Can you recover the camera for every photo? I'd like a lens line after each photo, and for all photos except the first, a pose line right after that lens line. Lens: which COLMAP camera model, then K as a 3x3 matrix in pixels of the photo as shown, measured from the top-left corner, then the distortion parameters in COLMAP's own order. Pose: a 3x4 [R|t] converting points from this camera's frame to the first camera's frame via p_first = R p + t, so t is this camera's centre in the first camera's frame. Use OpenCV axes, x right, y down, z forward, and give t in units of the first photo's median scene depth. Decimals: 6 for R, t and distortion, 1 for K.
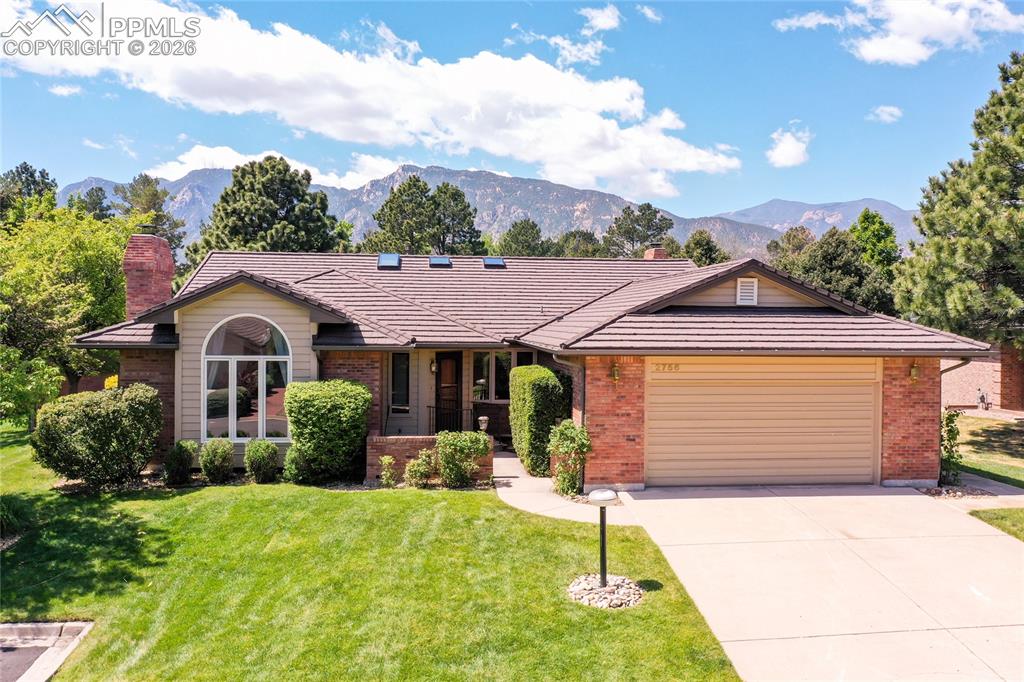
lens RADIAL K [[816.1, 0, 512.0], [0, 816.1, 341.0], [0, 0, 1]] dist [-0.009923, 0.013741]
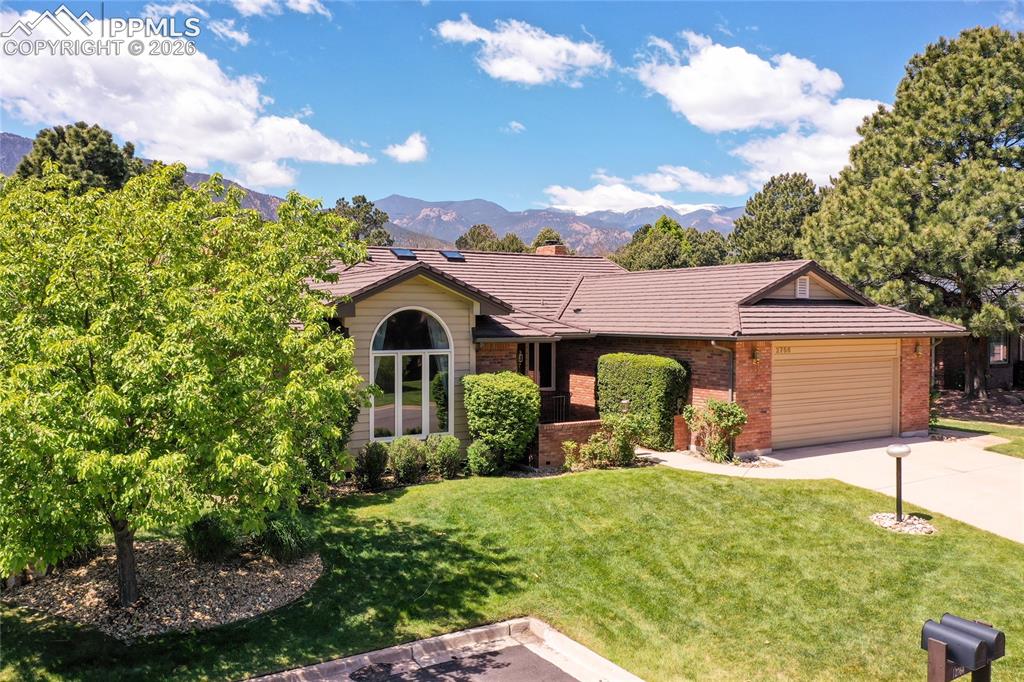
lens RADIAL K [[833.5, 0, 512.4], [0, 833.5, 322.9], [0, 0, 1]] dist [0.005103, 0.002730]
pose [[0.903062, -0.011803, 0.429347, -0.674376], [0.018068, 0.999781, -0.010517, -0.001712], [-0.429129, 0.017255, 0.903078, 0.060037]]
